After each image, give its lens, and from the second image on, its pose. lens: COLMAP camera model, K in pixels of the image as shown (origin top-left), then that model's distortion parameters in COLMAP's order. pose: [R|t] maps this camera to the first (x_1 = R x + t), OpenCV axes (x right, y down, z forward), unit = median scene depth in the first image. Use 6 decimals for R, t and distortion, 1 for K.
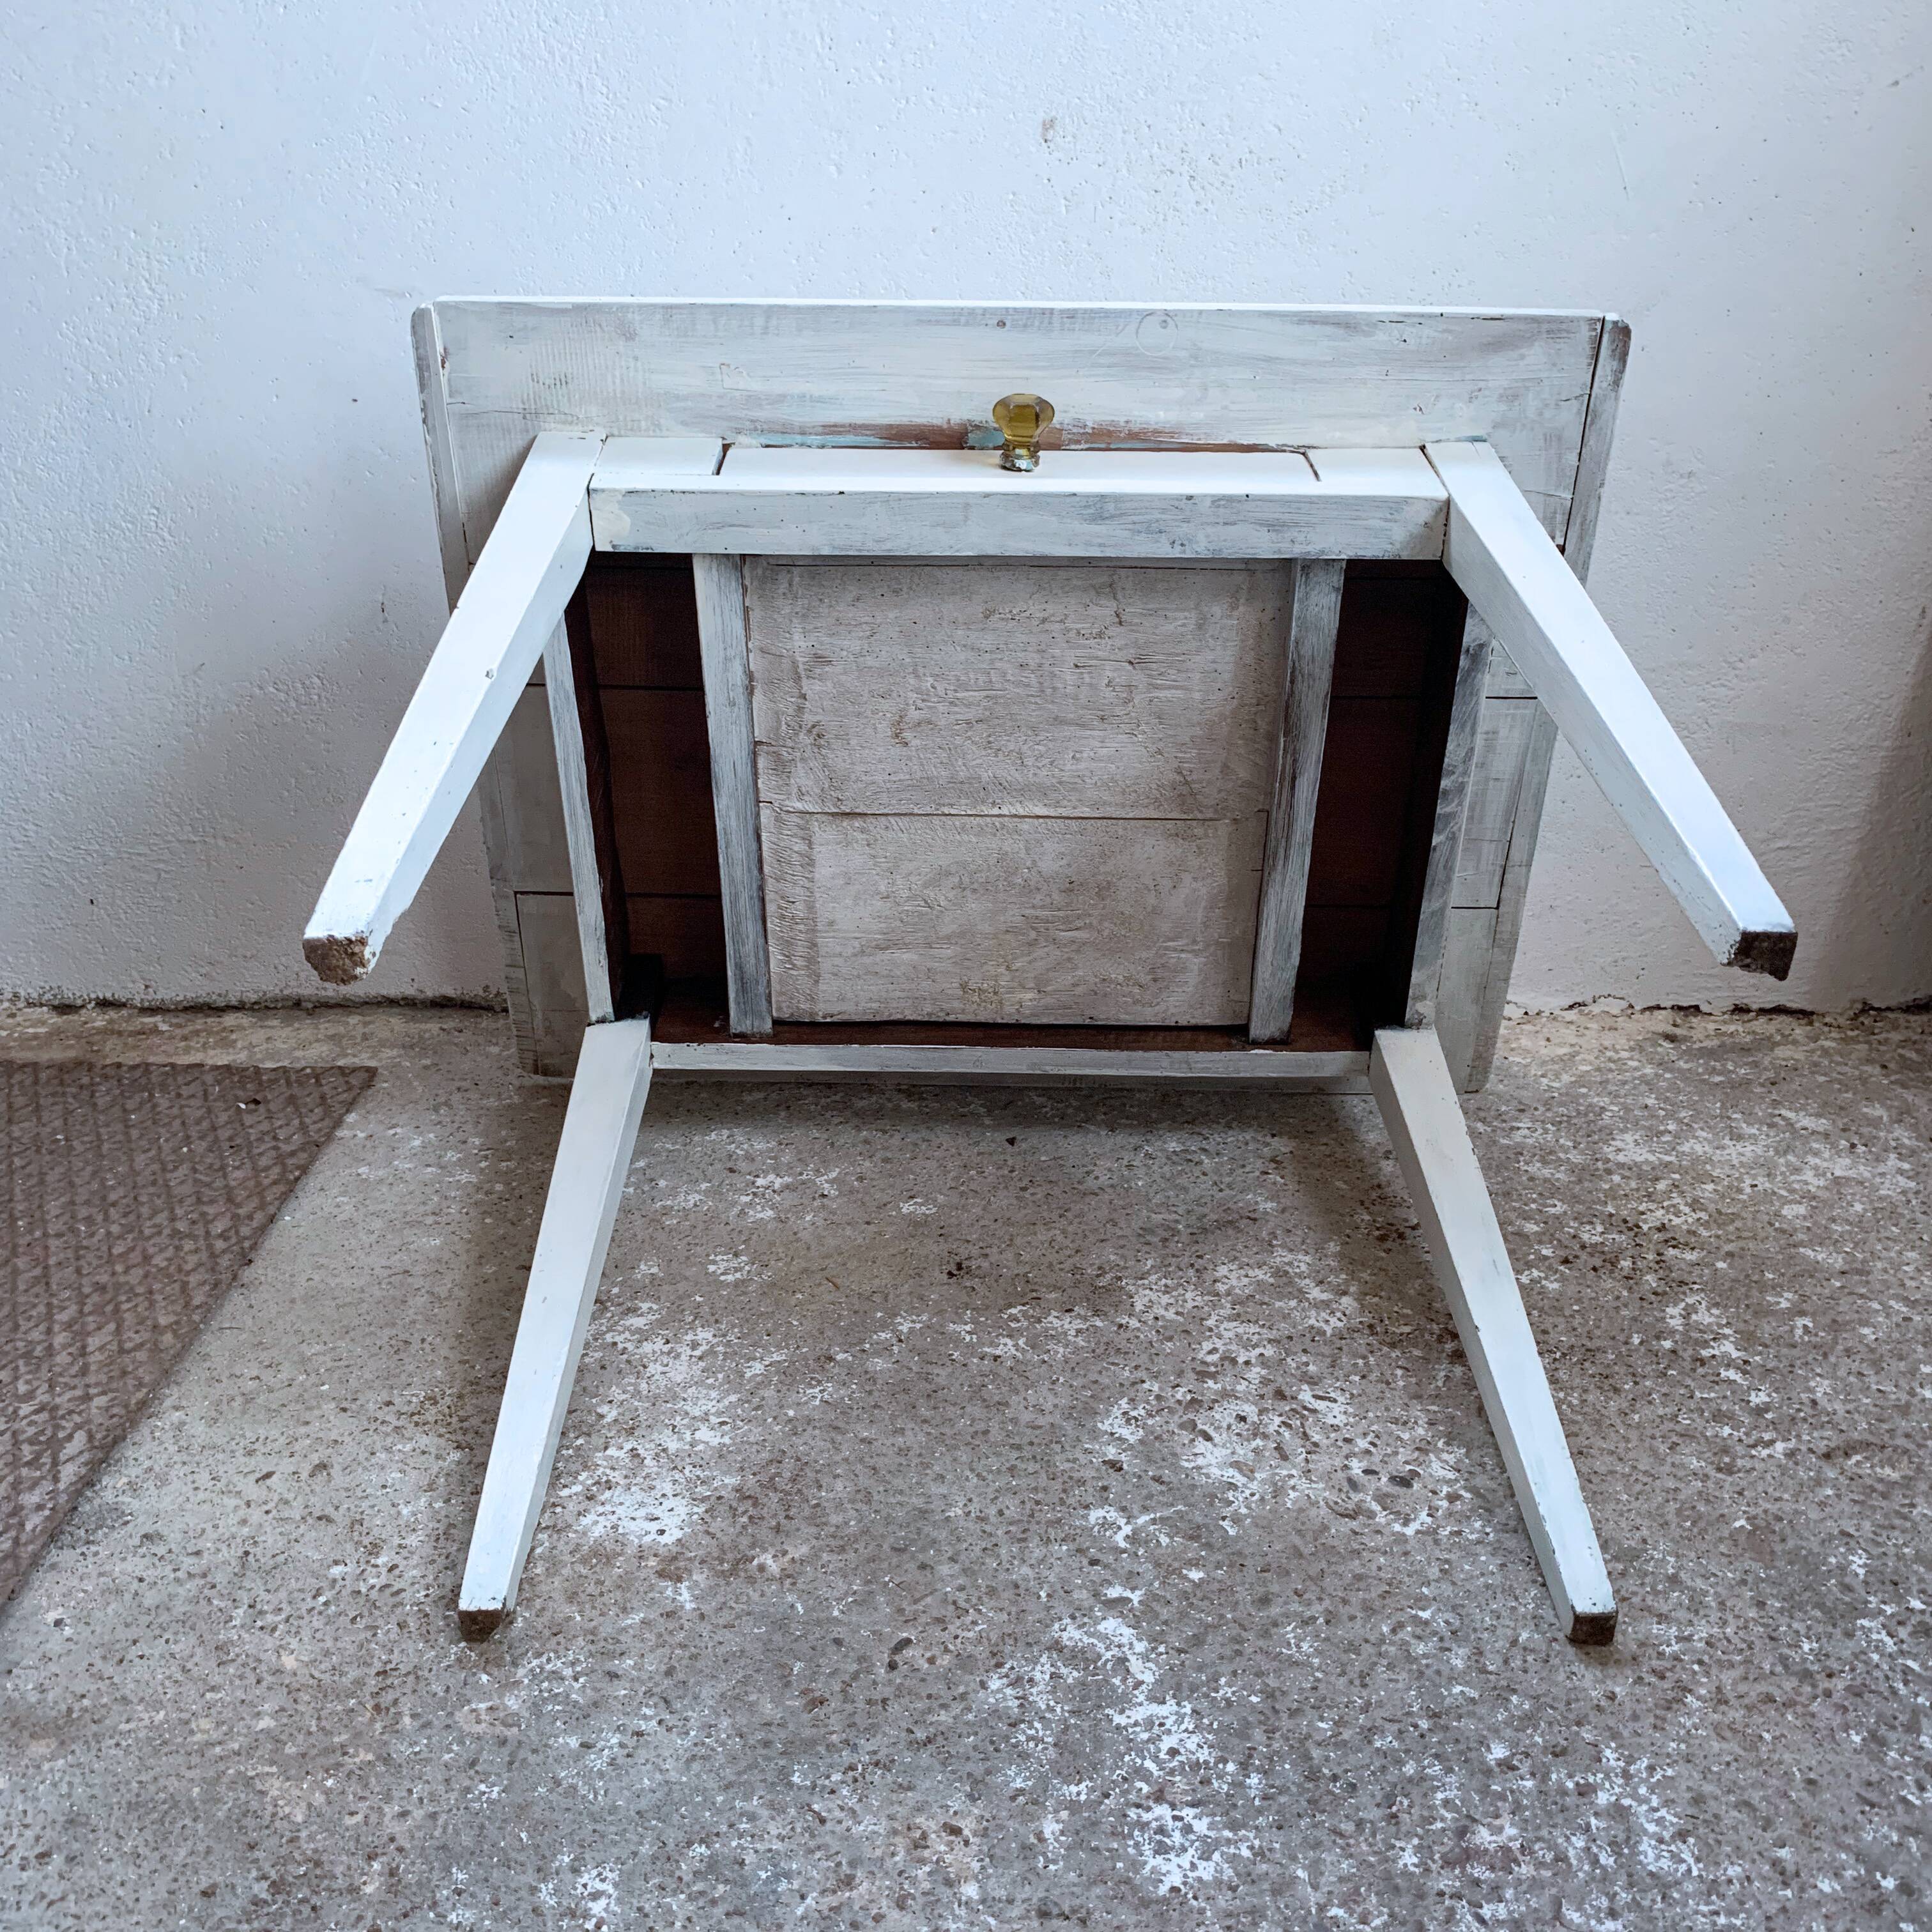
lens RADIAL K [[1944.8, 0, 953.6], [0, 1944.8, 969.4], [0, 0, 1]] dist [0.081855, -0.197029]
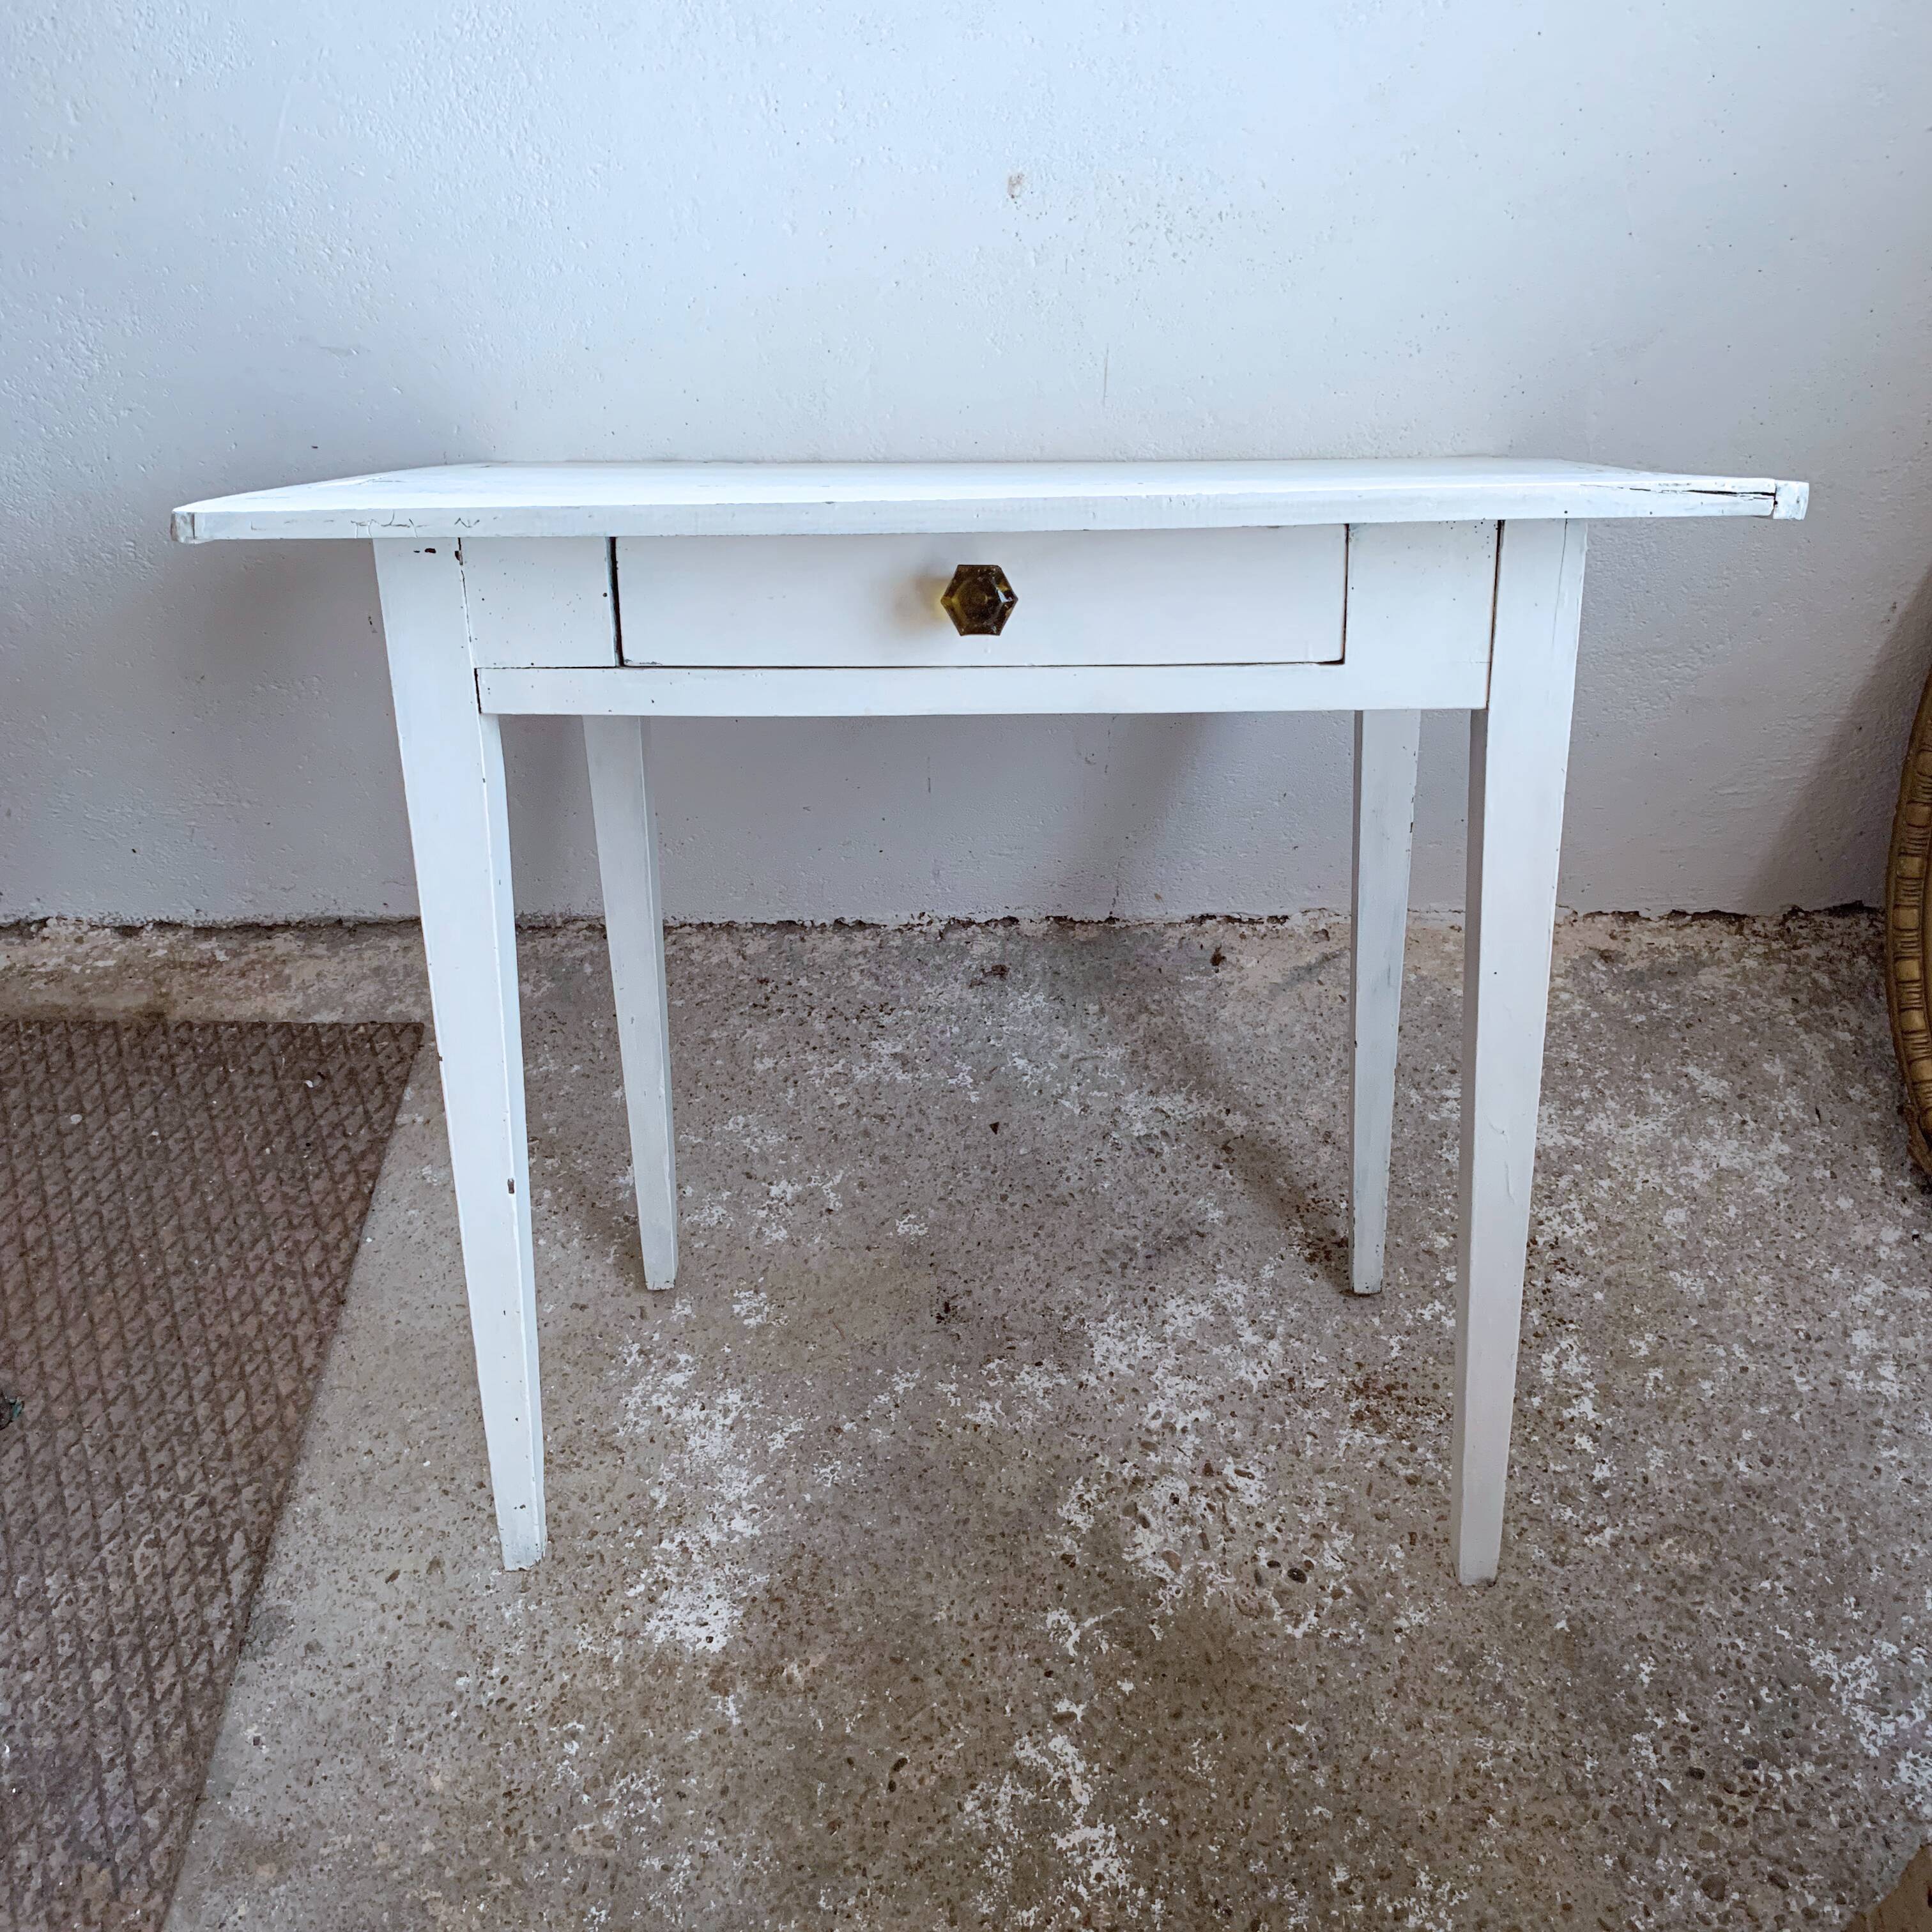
lens RADIAL K [[1949.6, 0, 962.6], [0, 1949.6, 947.6], [0, 0, 1]] dist [0.058158, -0.134513]
pose [[0.999715, -0.017472, -0.016280, 0.040029], [0.022405, 0.922147, 0.386191, -0.565397], [0.008265, -0.386445, 0.922275, -0.000540]]
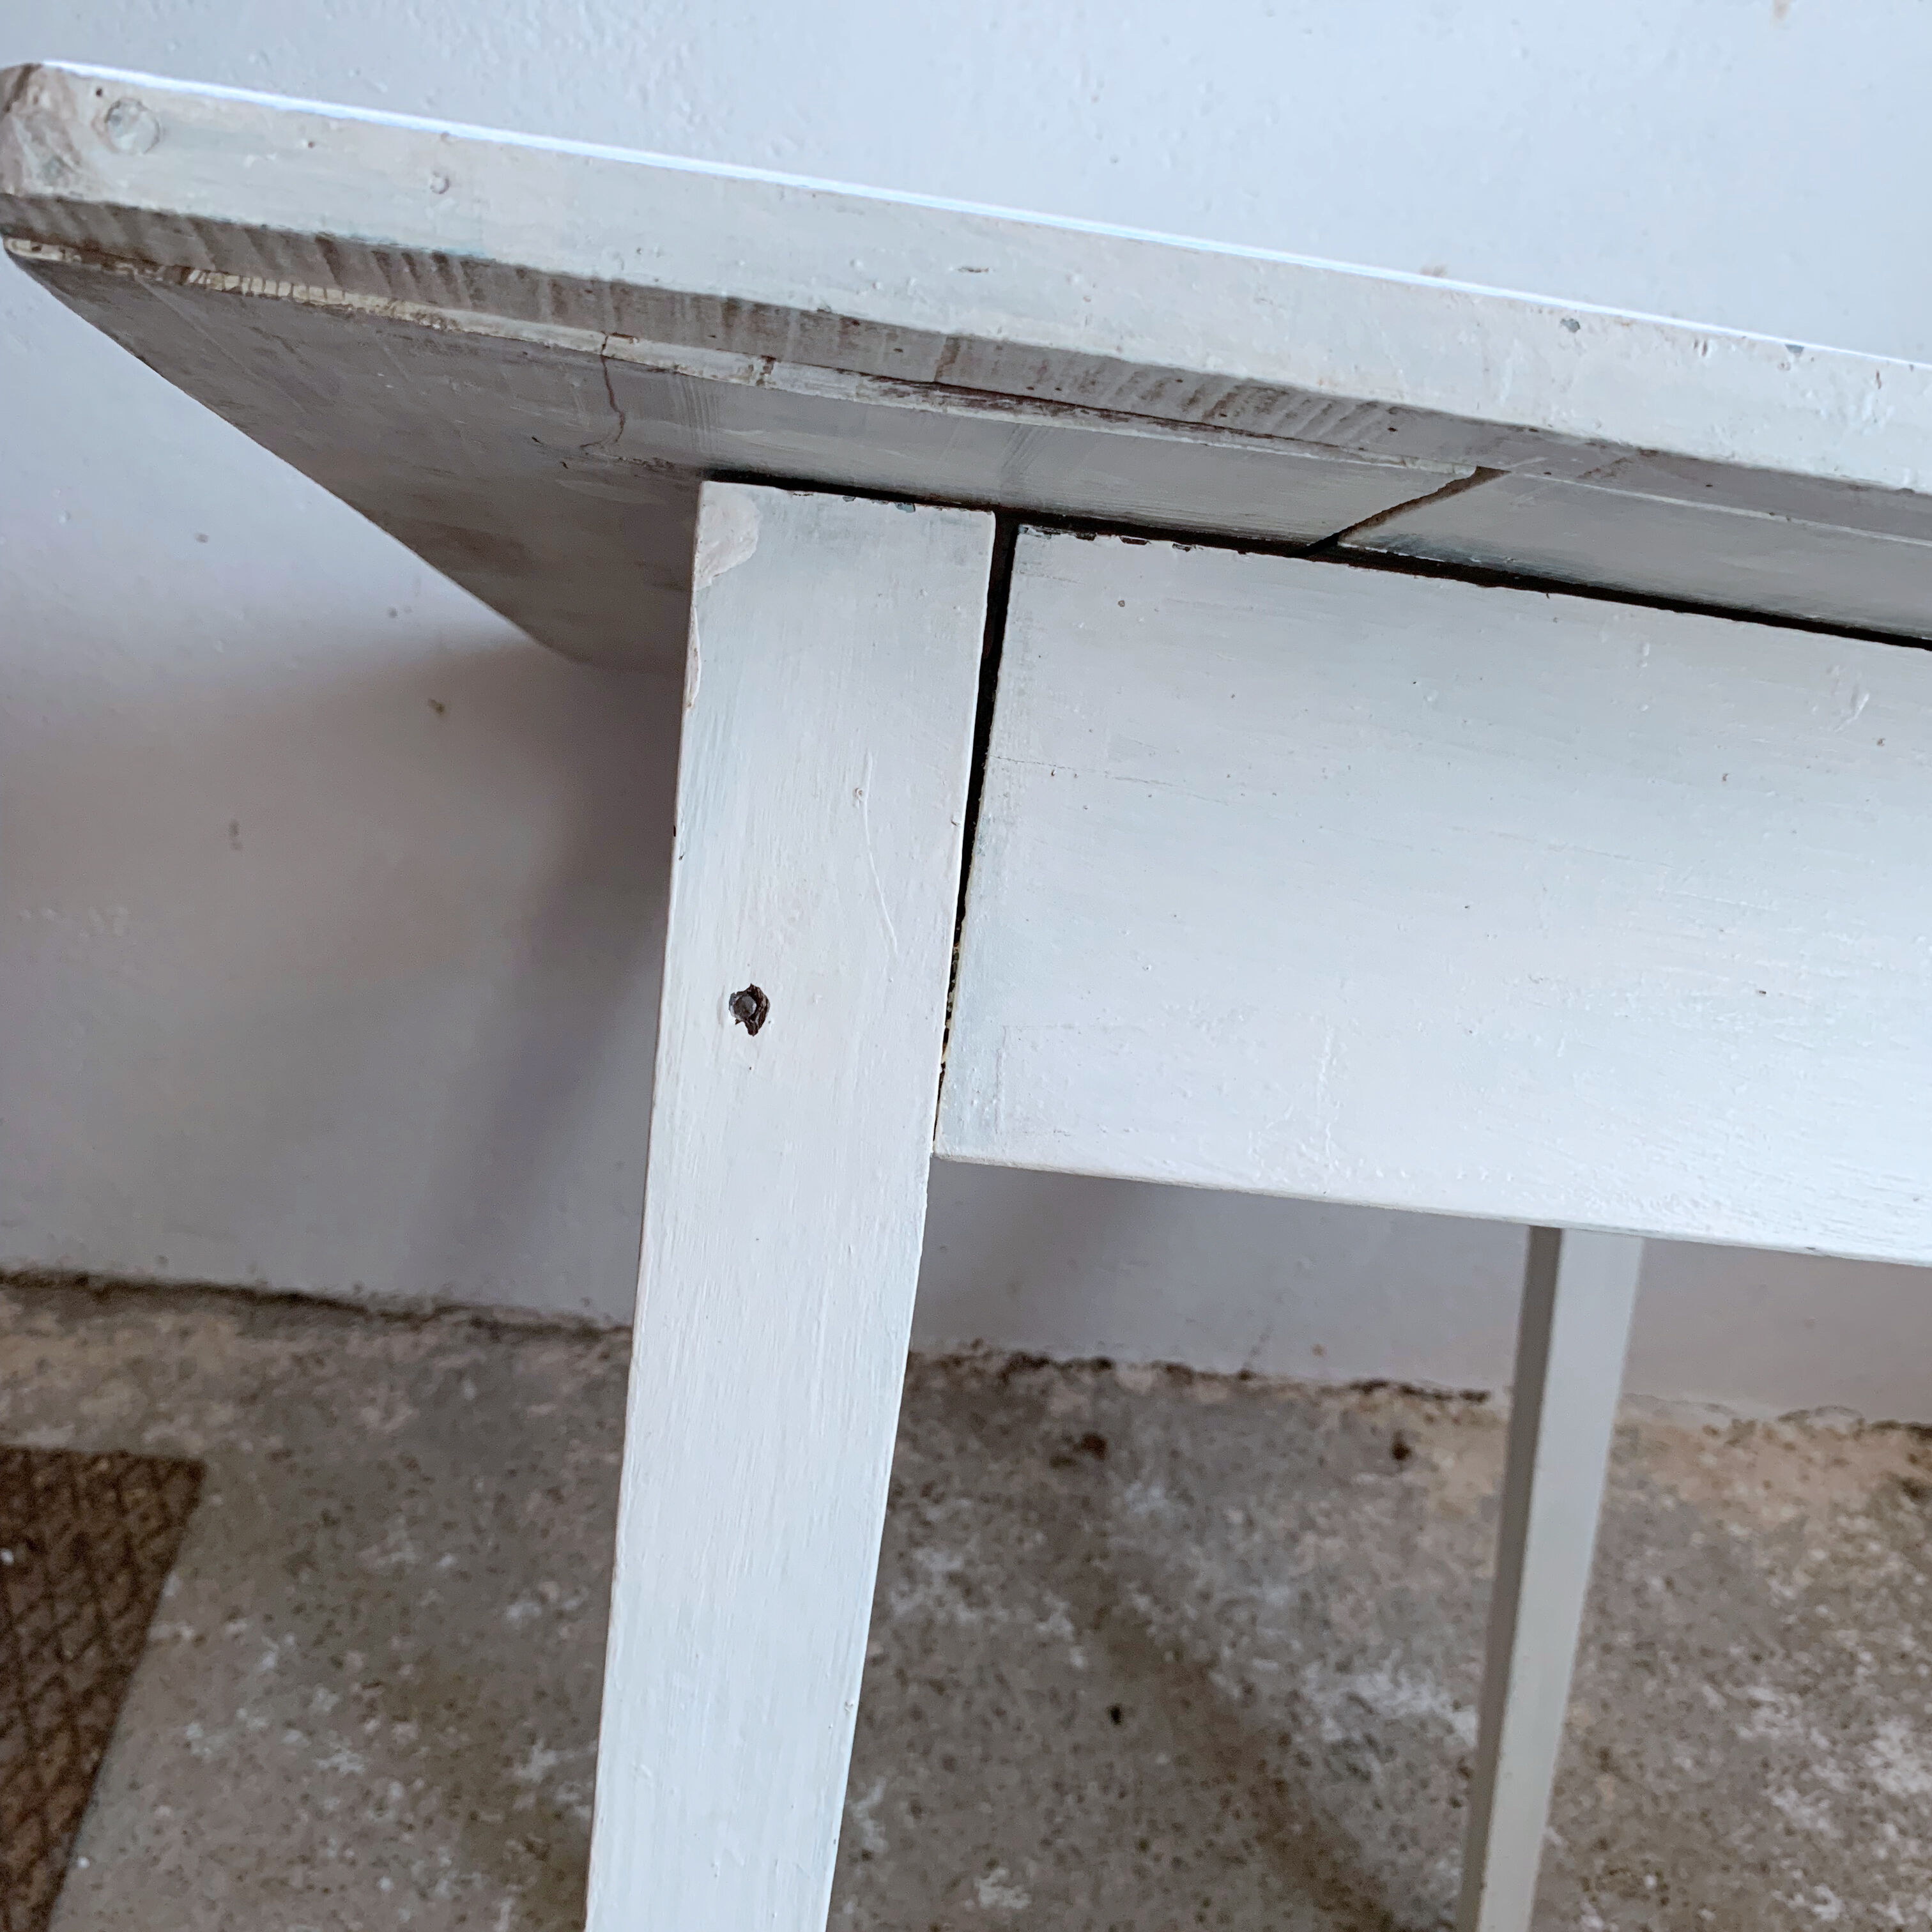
lens RADIAL K [[1997.9, 0, 968.3], [0, 1997.9, 996.3], [0, 0, 1]] dist [-0.022017, 0.018281]
pose [[0.987620, 0.090348, 0.128232, -0.182192], [-0.120875, 0.959347, 0.255035, -0.445952], [-0.099977, -0.267378, 0.958391, 0.466569]]
